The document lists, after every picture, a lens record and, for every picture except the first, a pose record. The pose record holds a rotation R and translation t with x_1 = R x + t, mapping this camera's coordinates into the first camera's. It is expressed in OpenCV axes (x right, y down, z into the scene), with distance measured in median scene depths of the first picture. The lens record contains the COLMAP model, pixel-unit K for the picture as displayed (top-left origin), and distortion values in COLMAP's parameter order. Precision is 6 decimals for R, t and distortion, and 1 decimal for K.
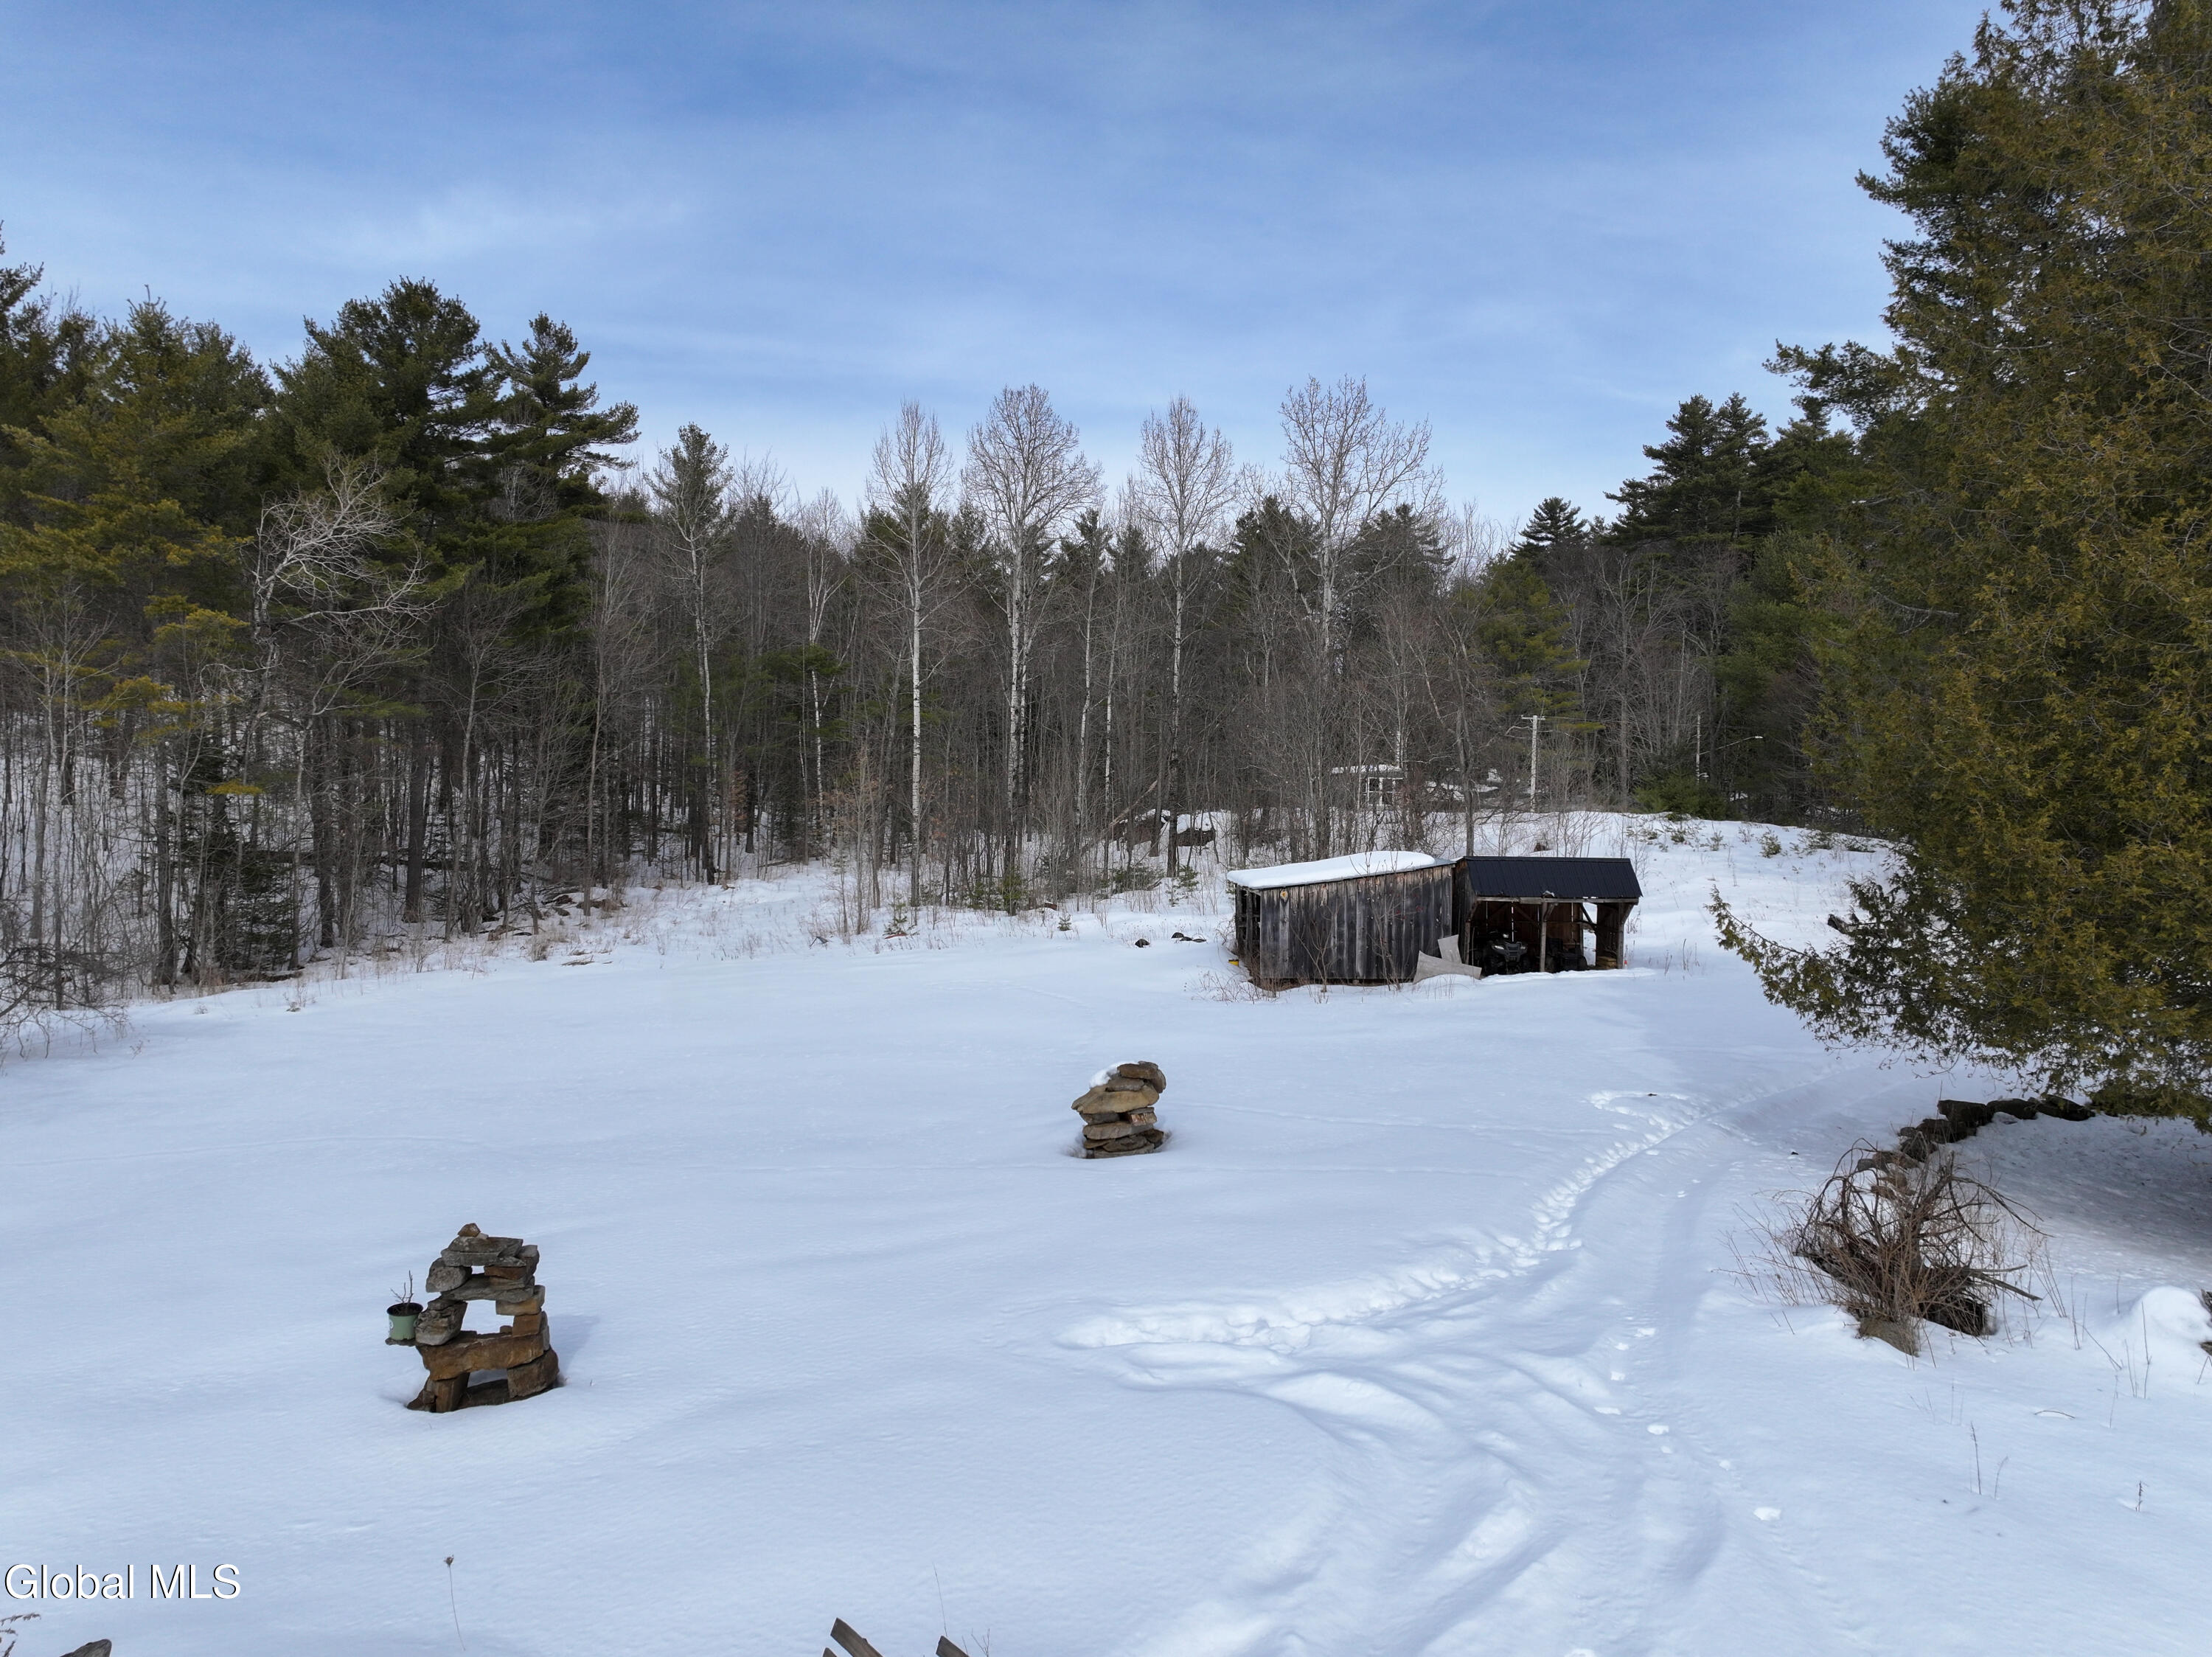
lens RADIAL K [[1545.7, 0, 1111.6], [0, 1545.7, 820.9], [0, 0, 1]] dist [-0.004723, 0.021040]
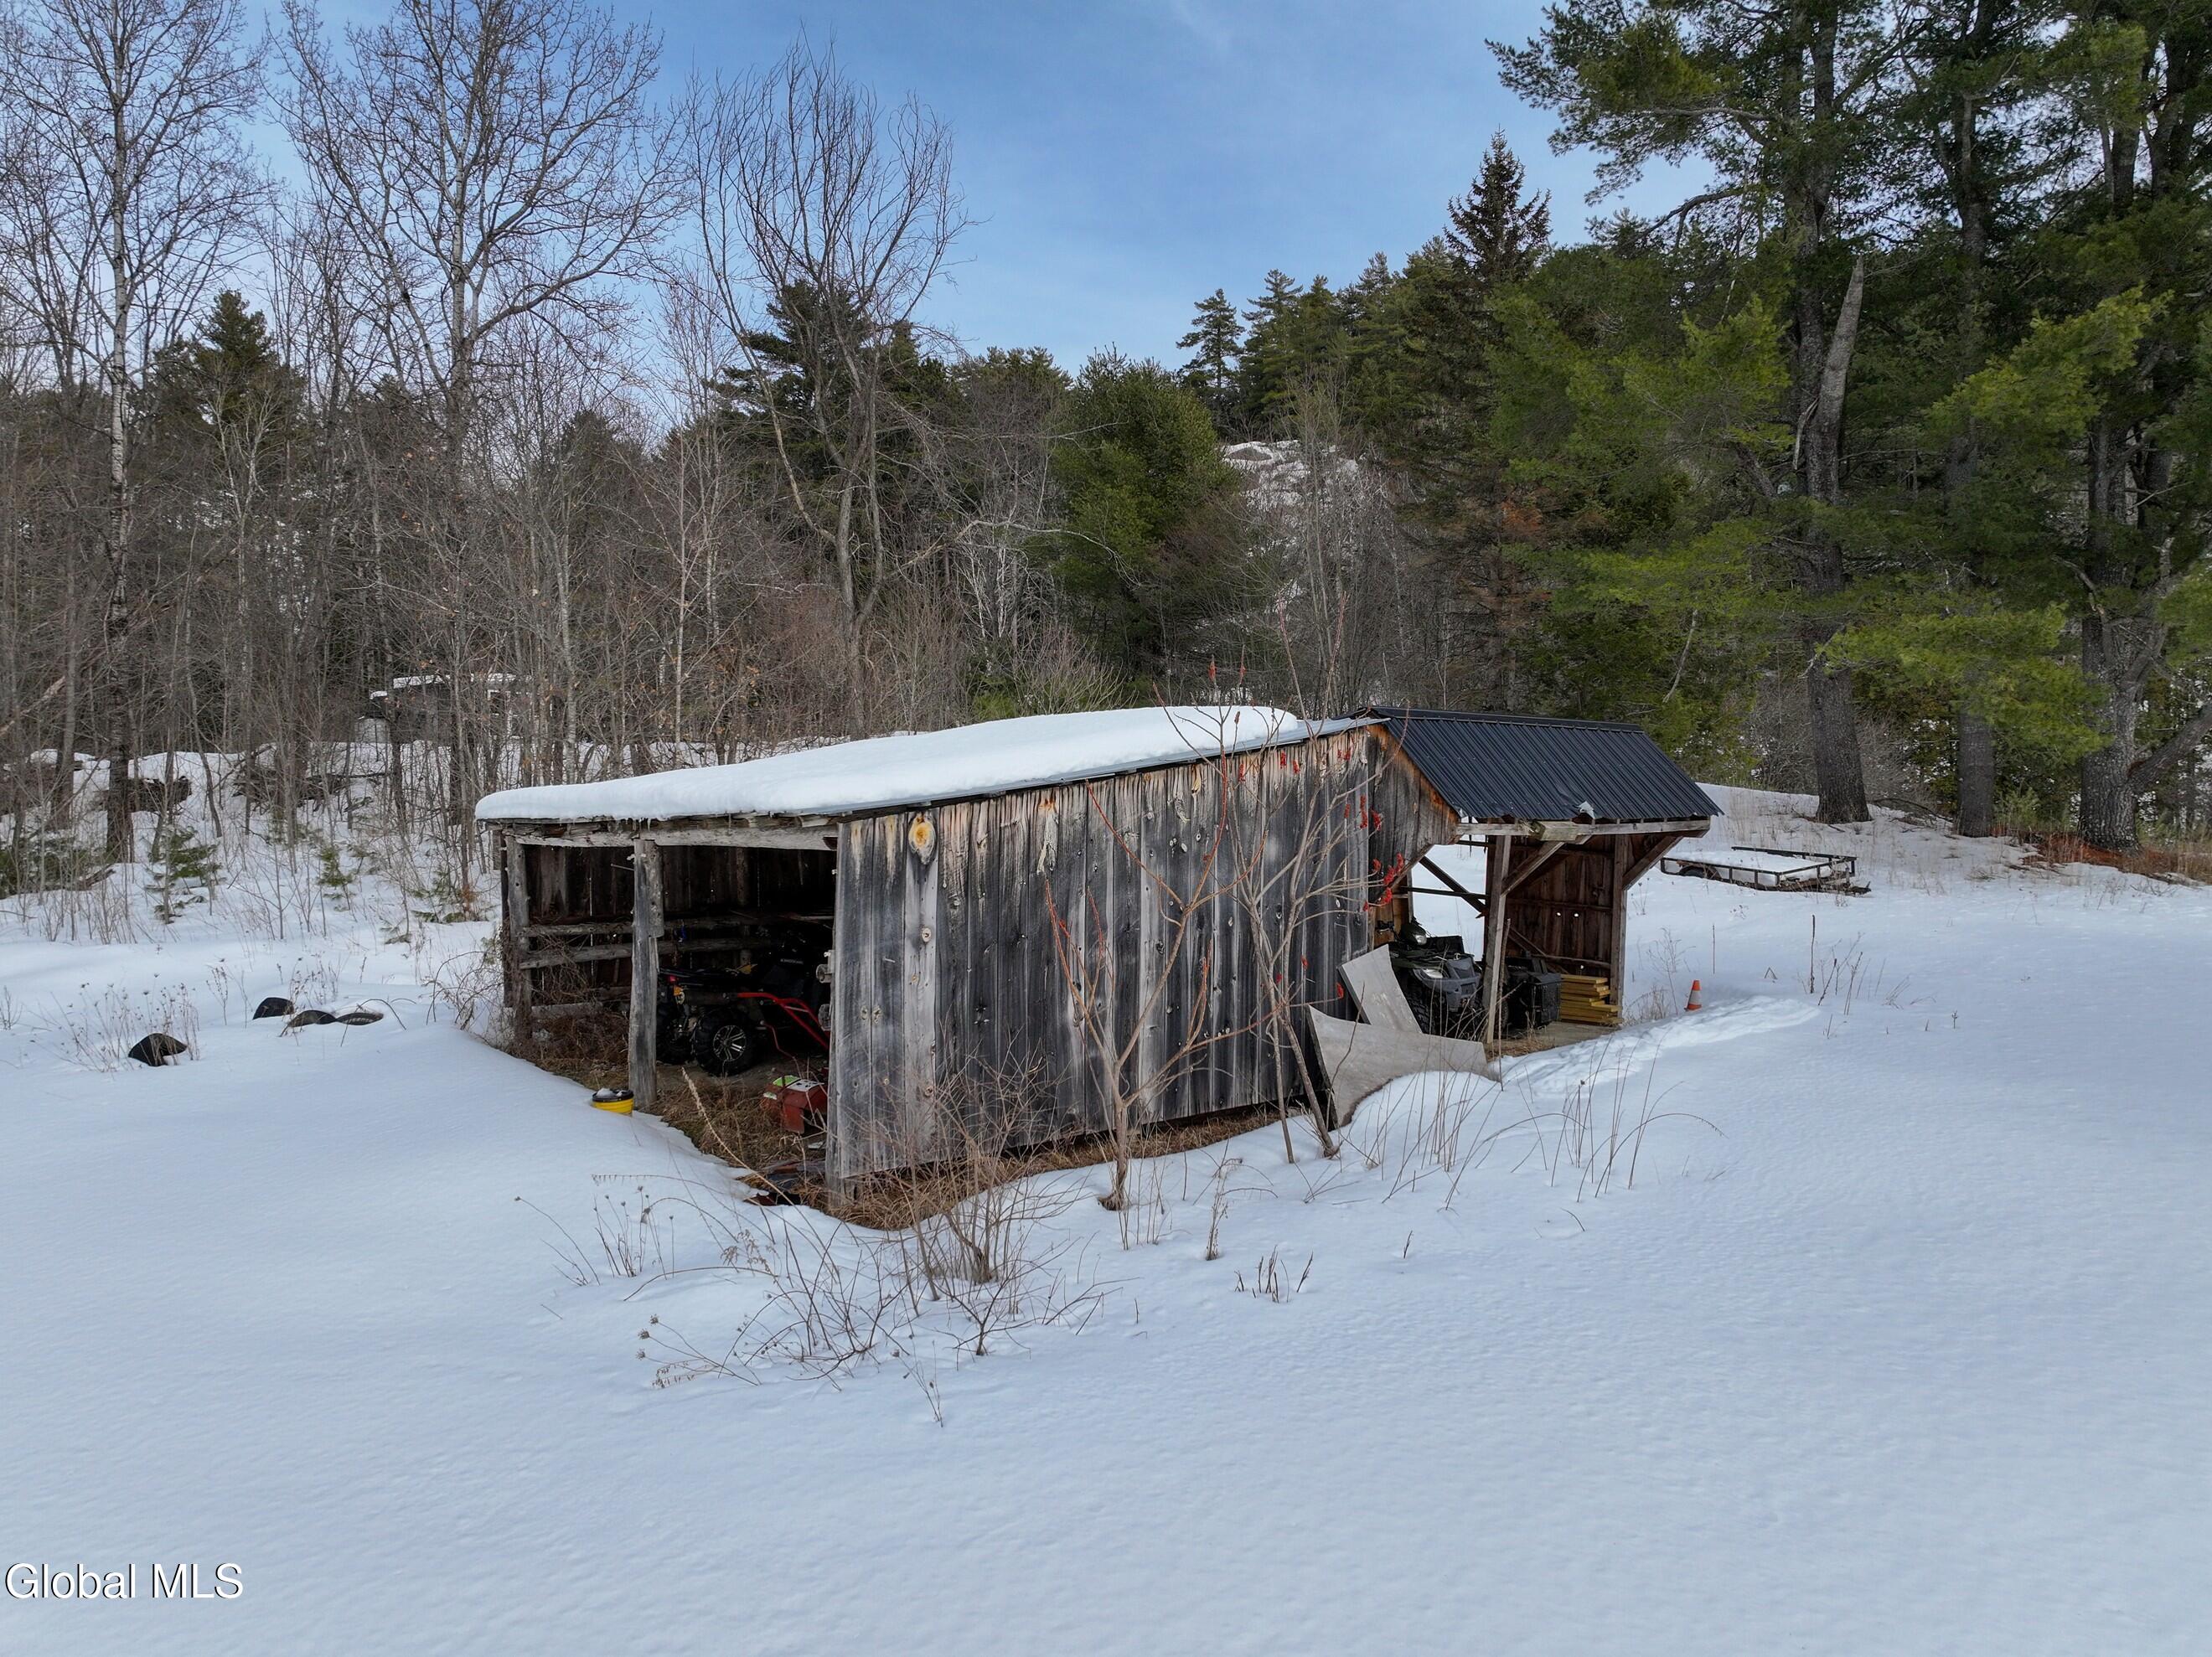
lens RADIAL K [[1545.5, 0, 1111.6], [0, 1545.5, 820.9], [0, 0, 1]] dist [-0.004723, 0.021040]
pose [[0.790512, -0.020944, 0.612088, -0.018662], [0.019434, 0.999770, 0.009110, 0.043612], [-0.612138, 0.004694, 0.790737, 0.779253]]
